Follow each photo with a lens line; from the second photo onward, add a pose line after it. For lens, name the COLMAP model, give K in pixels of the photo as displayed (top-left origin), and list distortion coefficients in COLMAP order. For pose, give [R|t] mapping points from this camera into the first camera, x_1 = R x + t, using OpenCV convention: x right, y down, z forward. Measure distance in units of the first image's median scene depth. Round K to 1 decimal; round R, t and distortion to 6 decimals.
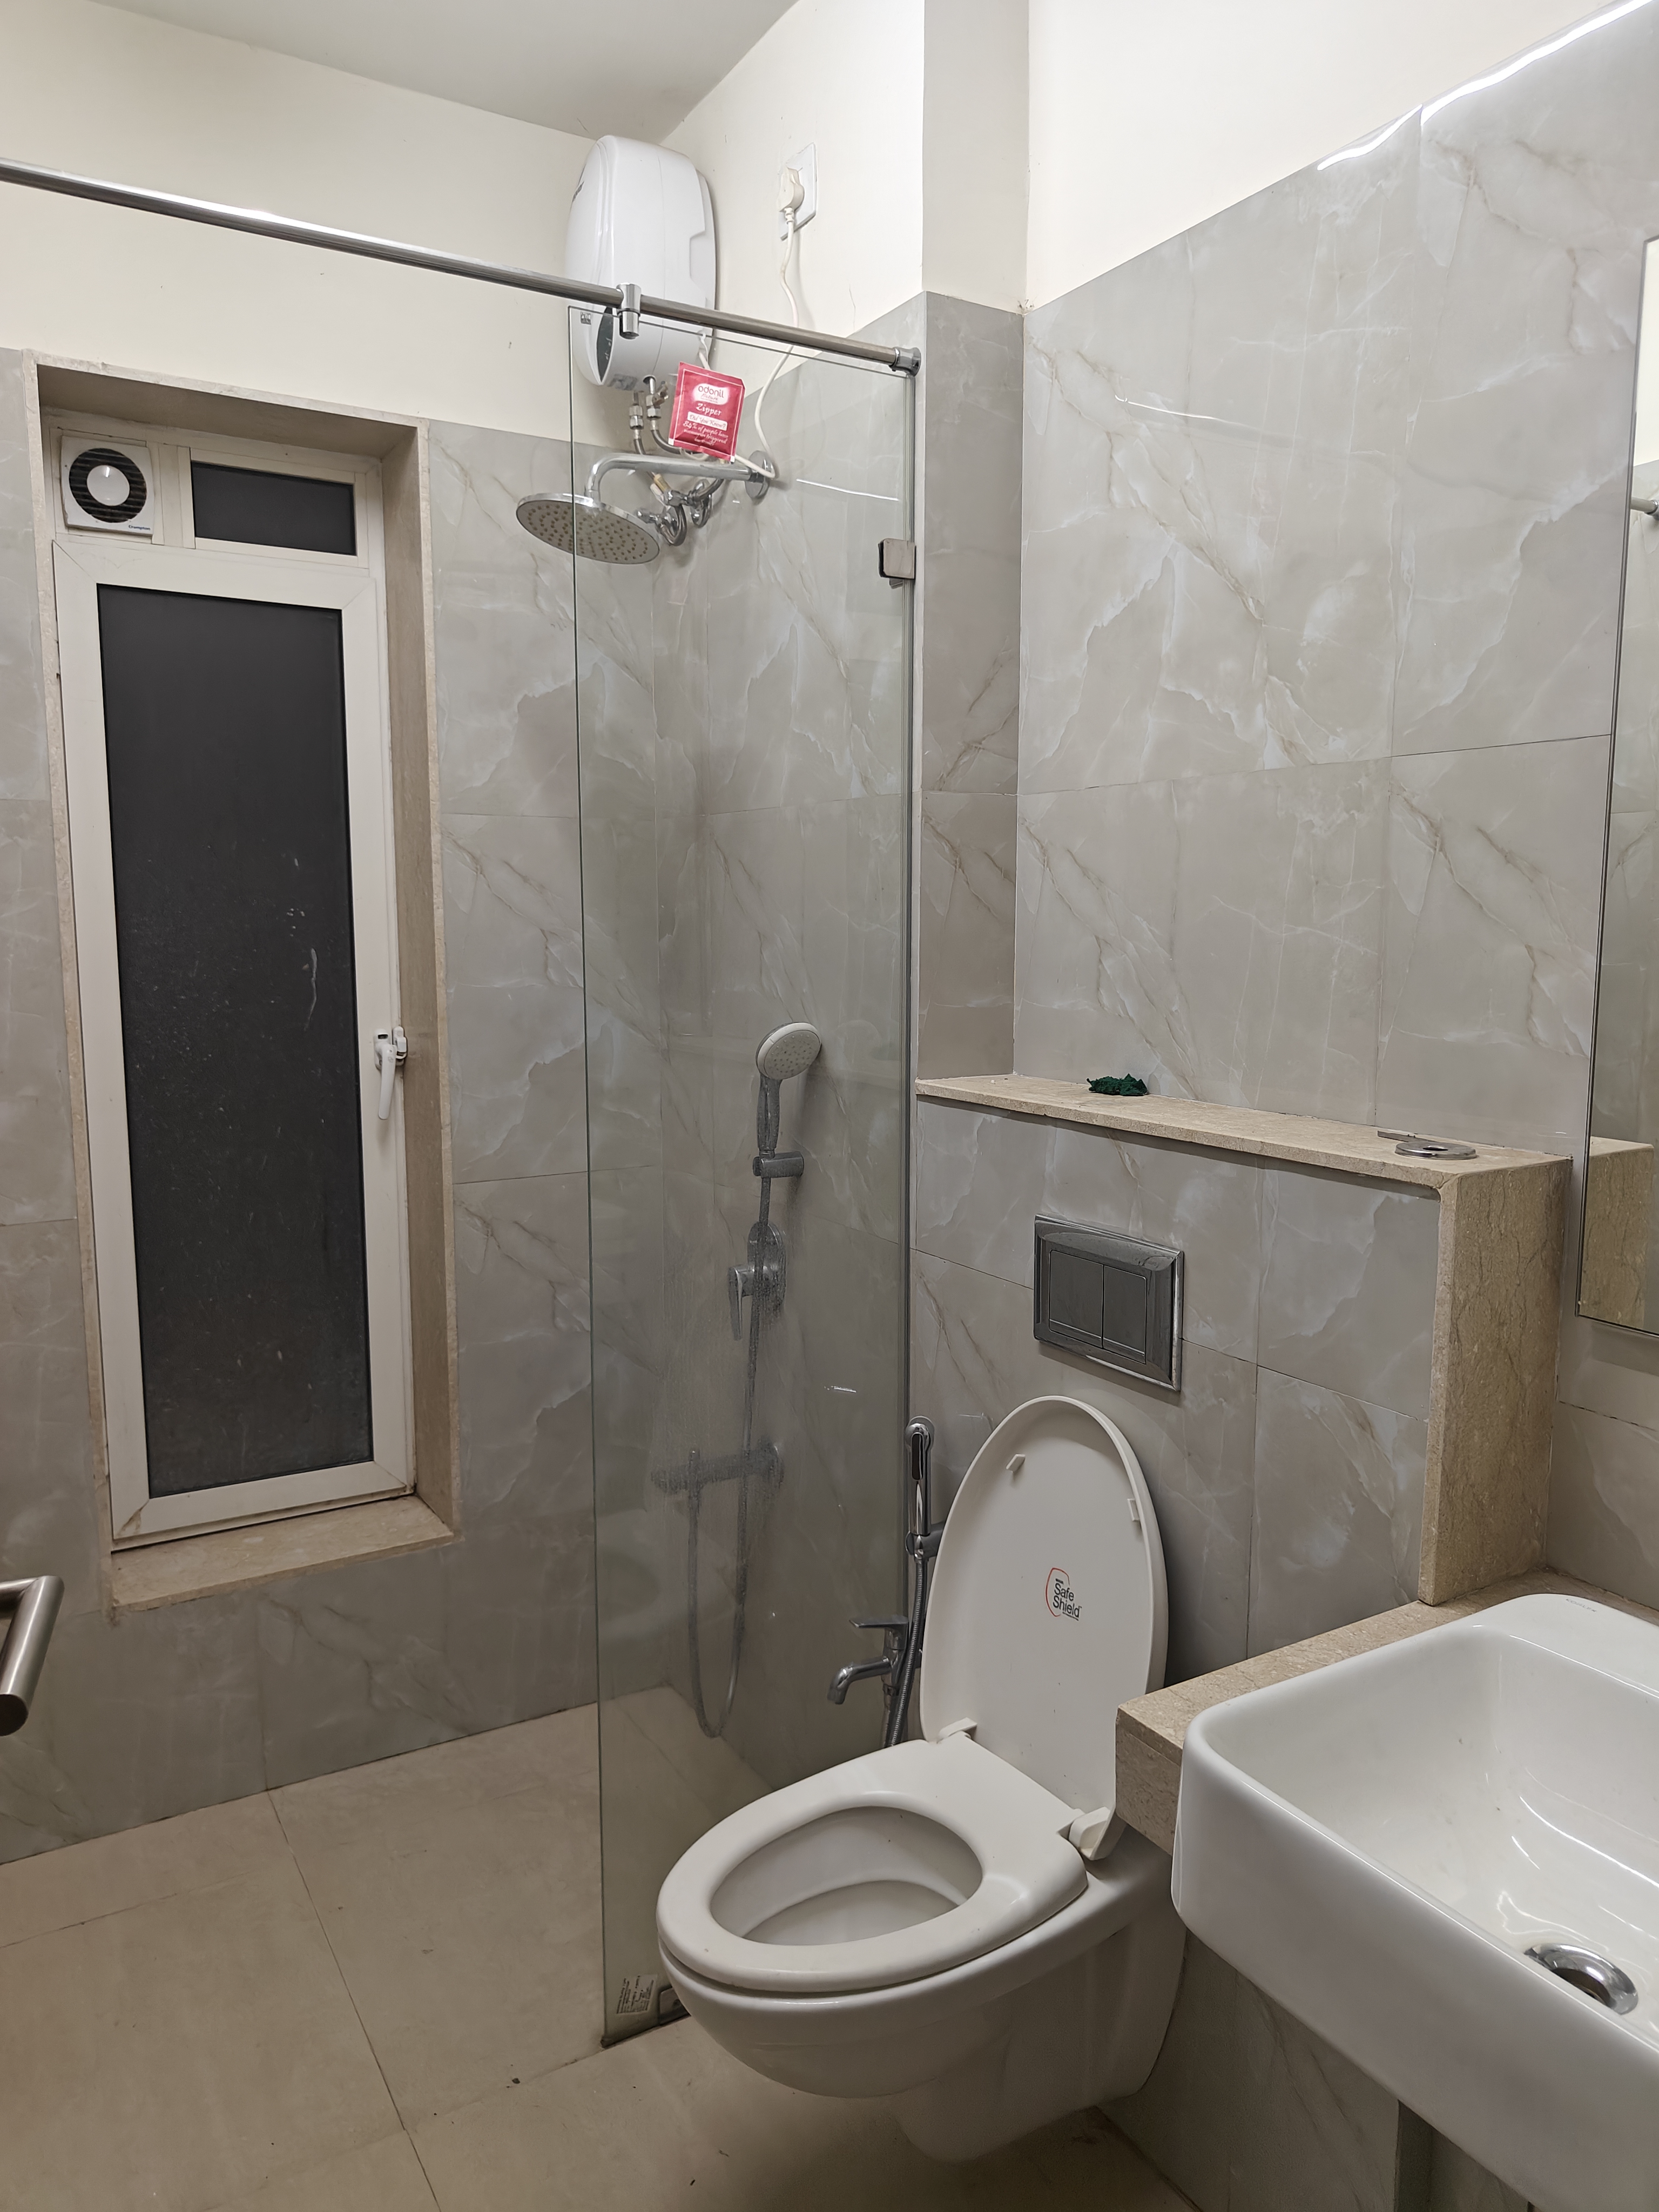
lens RADIAL K [[1548.4, 0, 823.2], [0, 1548.4, 1127.6], [0, 0, 1]] dist [0.008279, 0.006177]
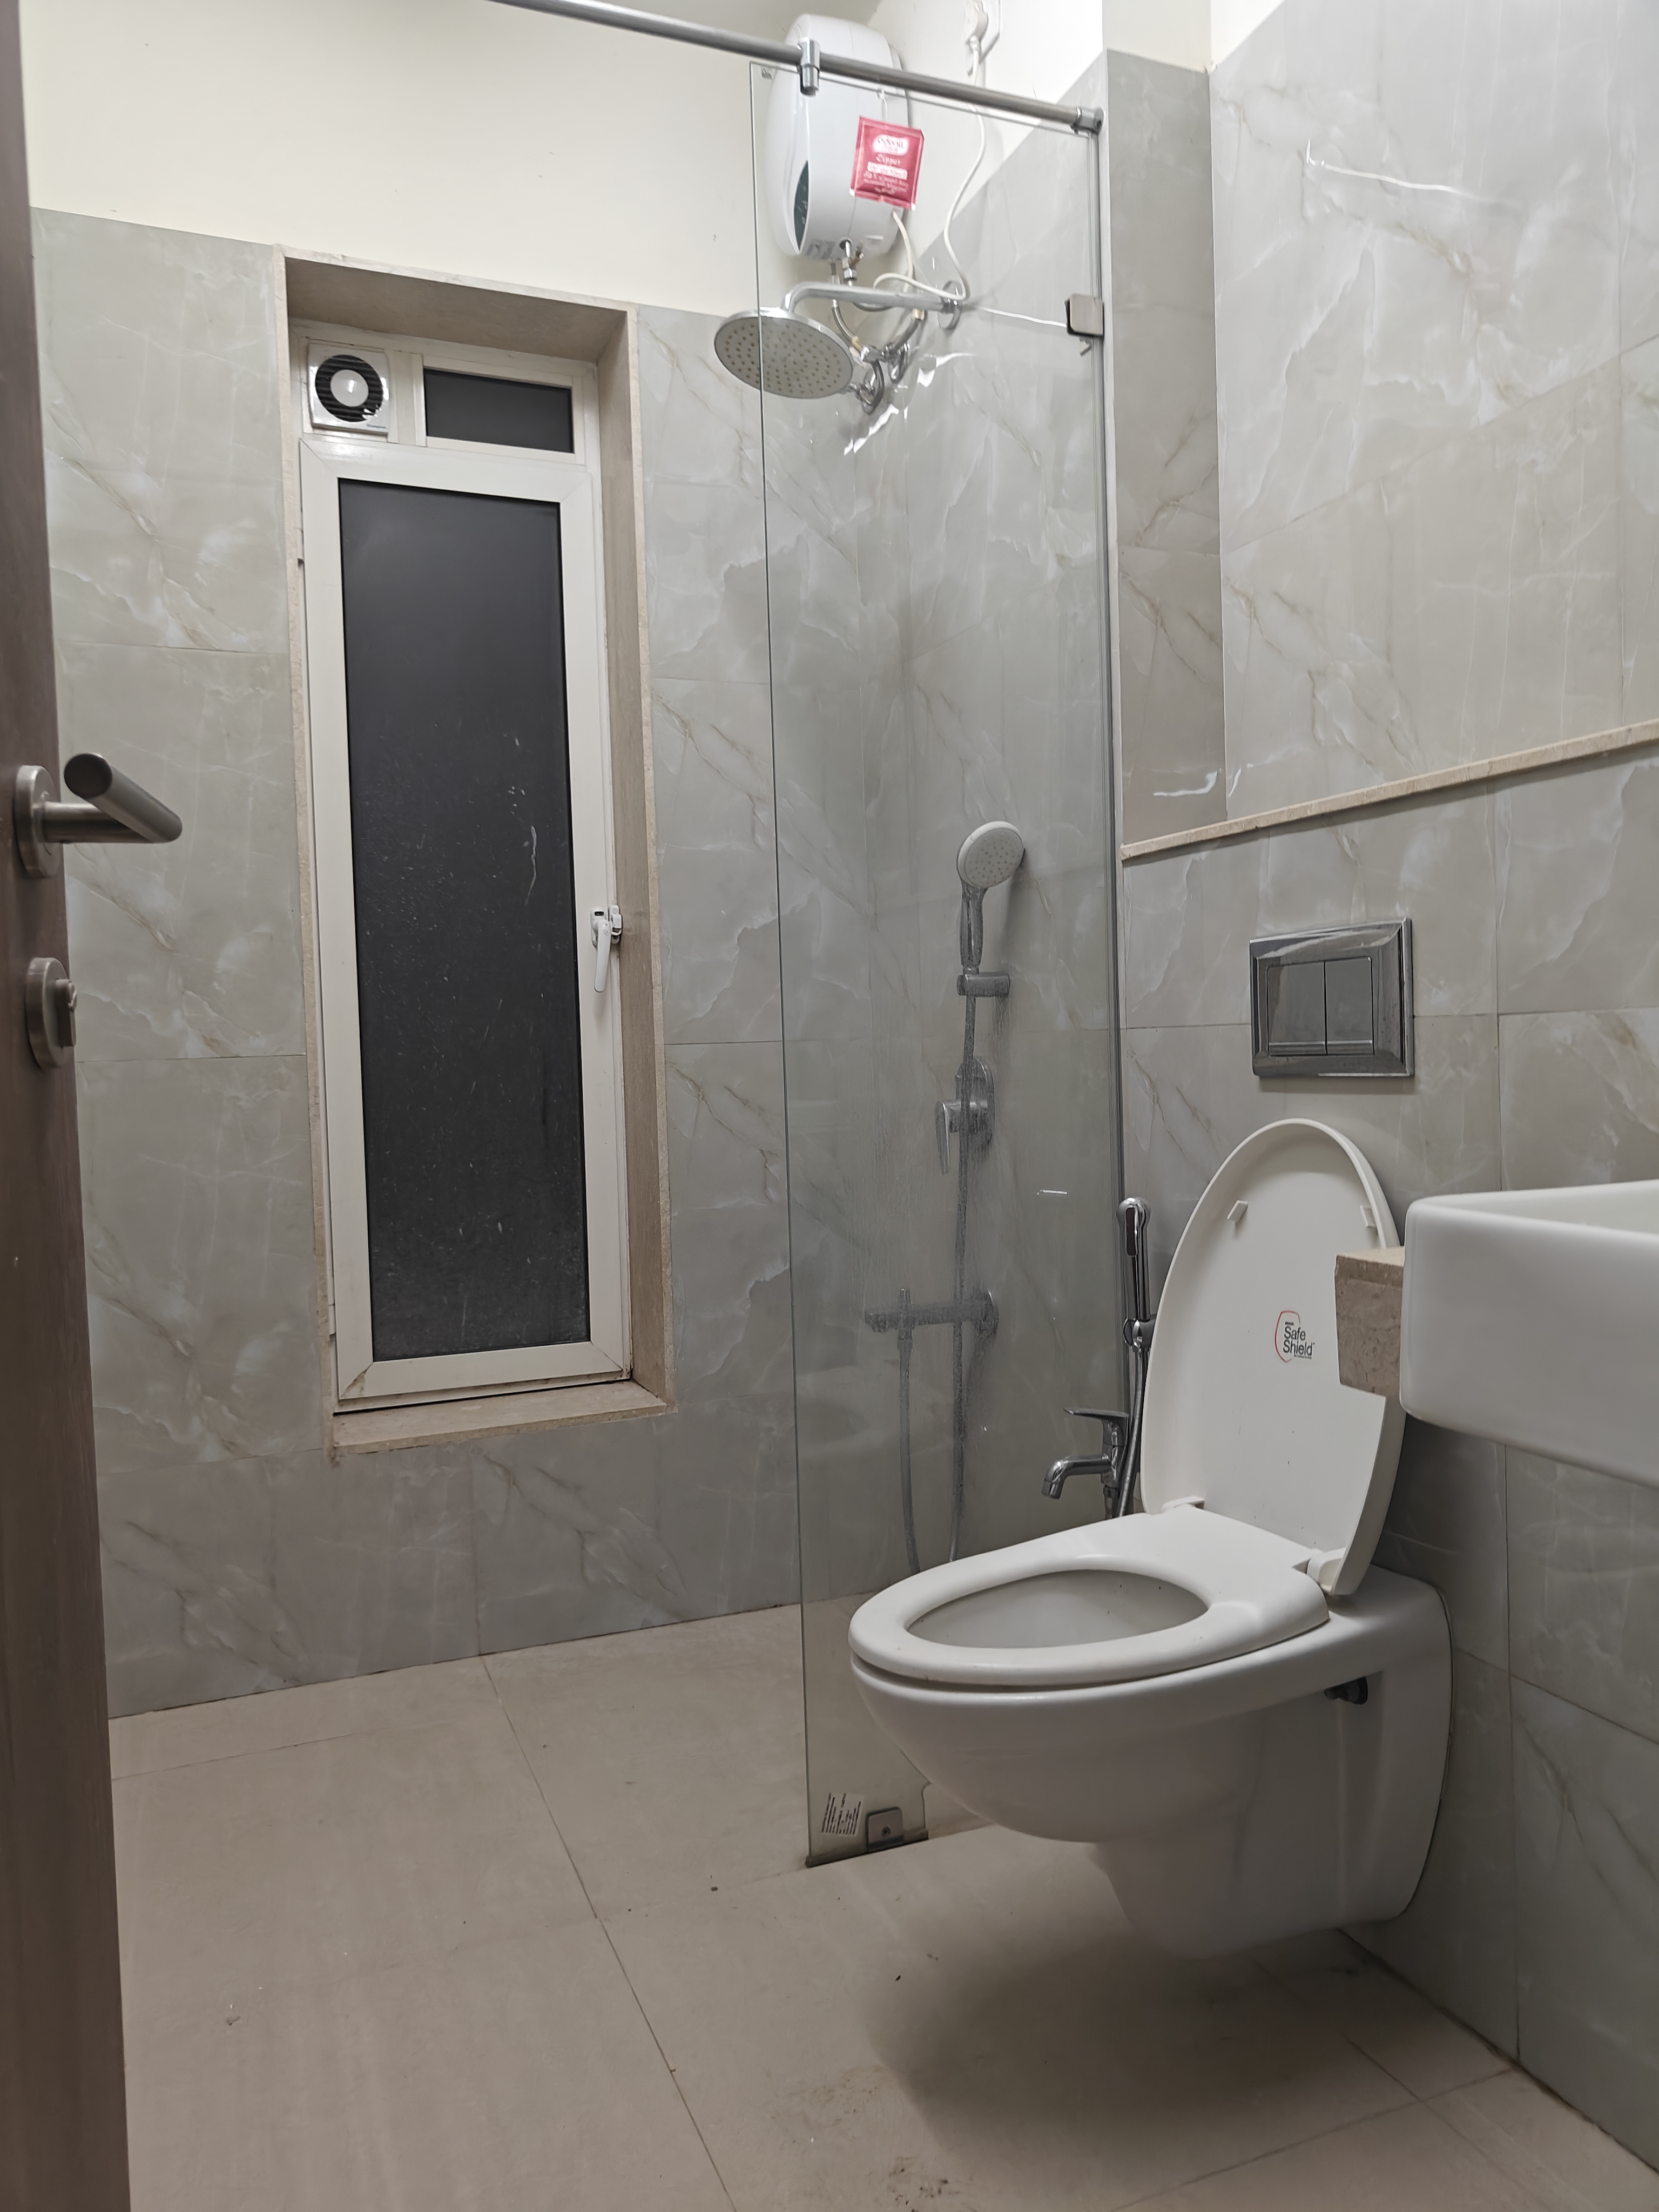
lens RADIAL K [[1548.4, 0, 831.4], [0, 1548.4, 1090.5], [0, 0, 1]] dist [0.008279, 0.006177]
pose [[0.988314, -0.025107, -0.150347, 0.021794], [0.011099, 0.995576, -0.093299, 0.193952], [0.152024, 0.090540, 0.984221, 0.039796]]
